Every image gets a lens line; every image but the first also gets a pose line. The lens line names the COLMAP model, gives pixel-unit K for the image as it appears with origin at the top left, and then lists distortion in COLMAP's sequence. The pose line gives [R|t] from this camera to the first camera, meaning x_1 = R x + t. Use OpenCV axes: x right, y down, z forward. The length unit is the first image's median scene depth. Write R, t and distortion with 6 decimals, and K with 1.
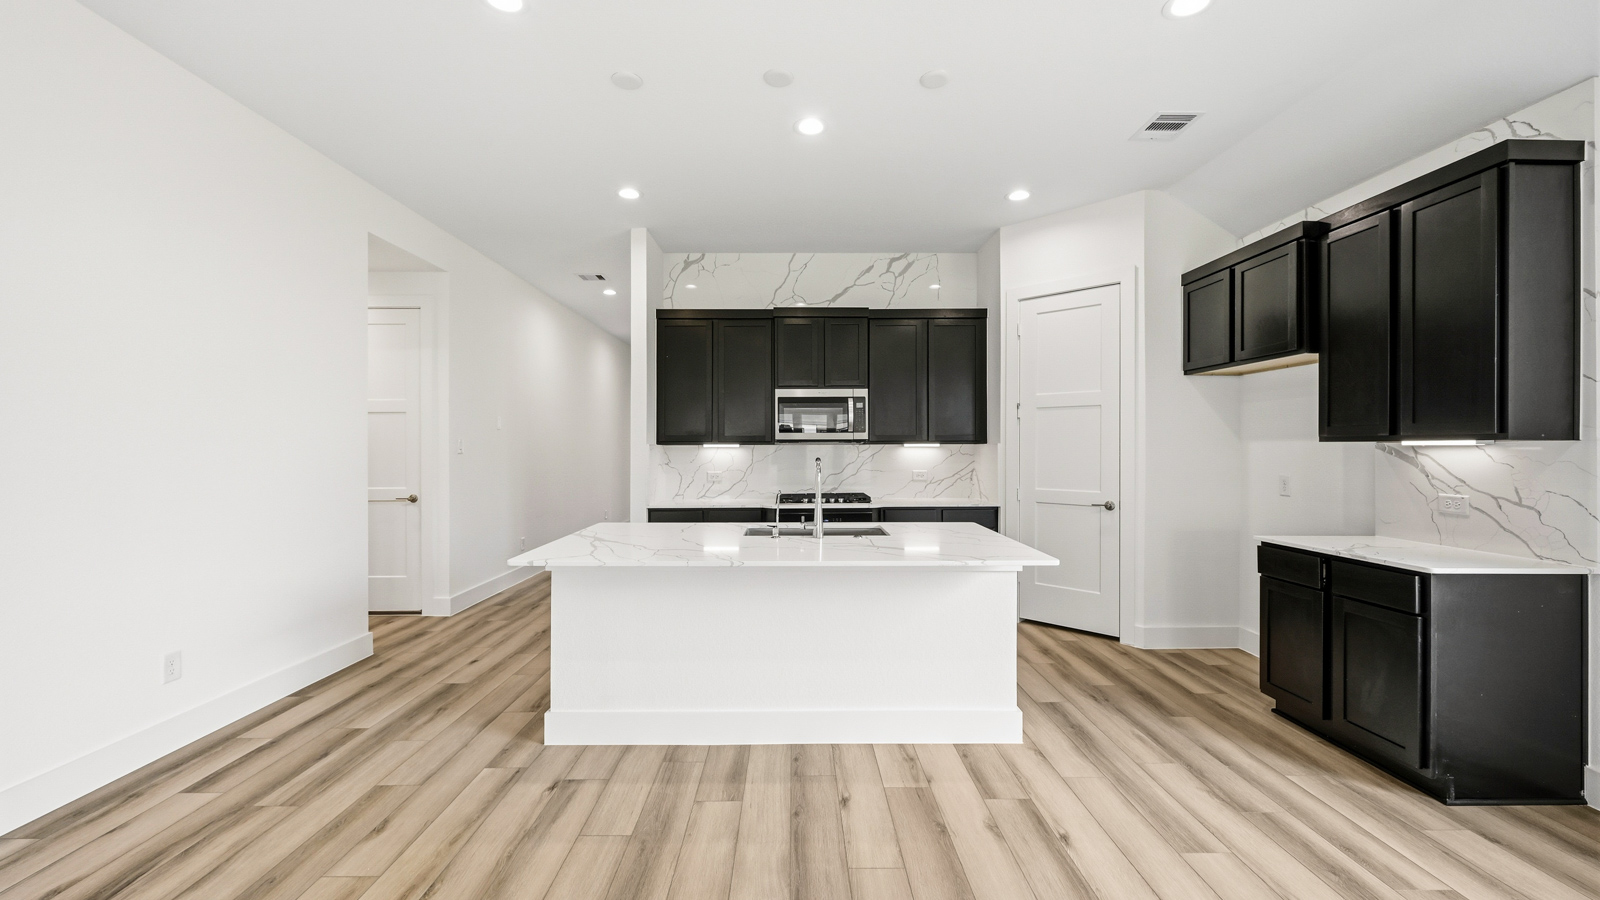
lens RADIAL K [[630.0, 0, 796.8], [0, 630.0, 443.4], [0, 0, 1]] dist [-0.001837, 0.000153]
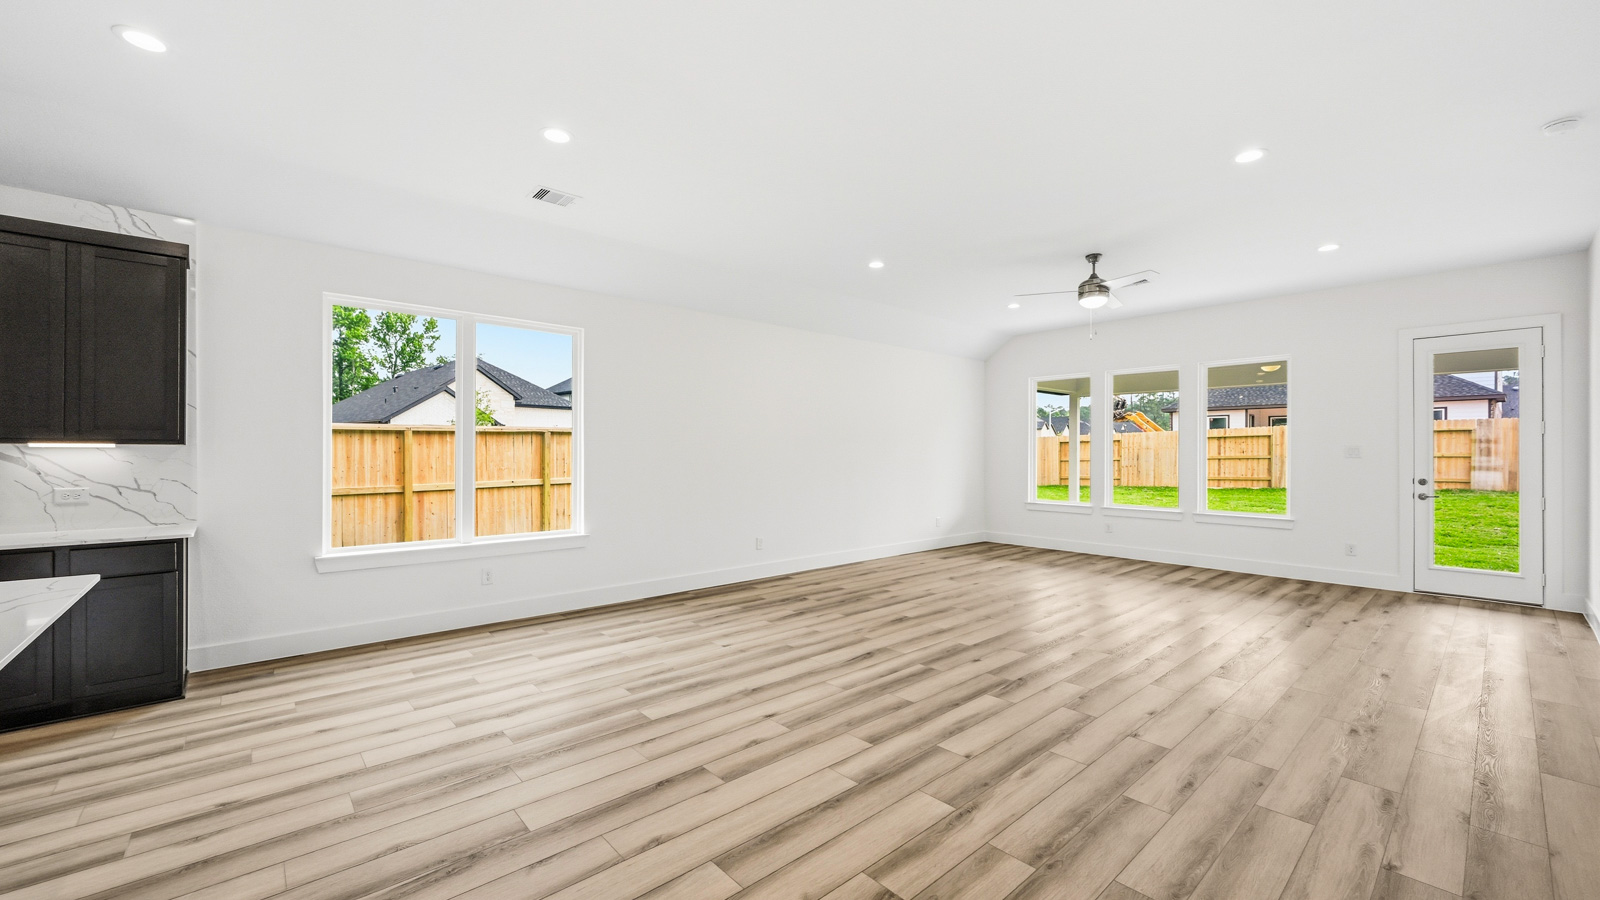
lens RADIAL K [[630.0, 0, 802.1], [0, 630.0, 447.3], [0, 0, 1]] dist [-0.001837, 0.000153]
pose [[-0.663030, 0.003474, 0.748585, -0.664214], [-0.008823, 0.999884, -0.012454, 0.004539], [-0.748541, -0.014862, -0.662922, 0.608502]]
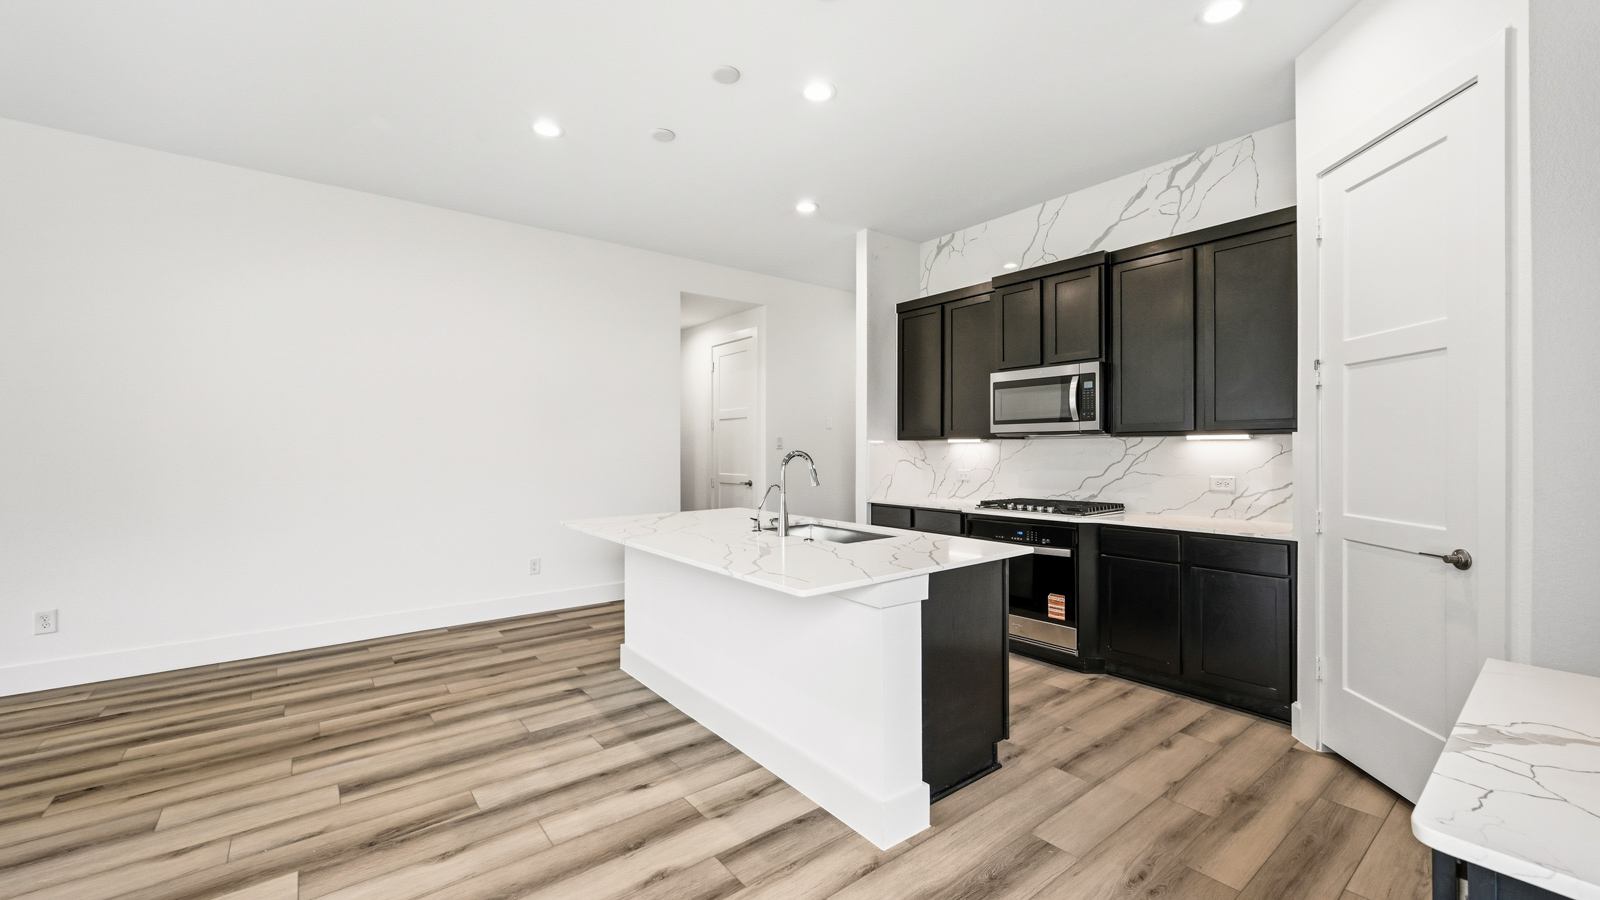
lens RADIAL K [[630.0, 0, 793.0], [0, 630.0, 446.3], [0, 0, 1]] dist [-0.001837, 0.000153]
pose [[0.609283, -0.001686, -0.792951, 0.706062], [0.005855, 0.999980, 0.002373, 0.012402], [0.792931, -0.006088, 0.609281, 0.396477]]
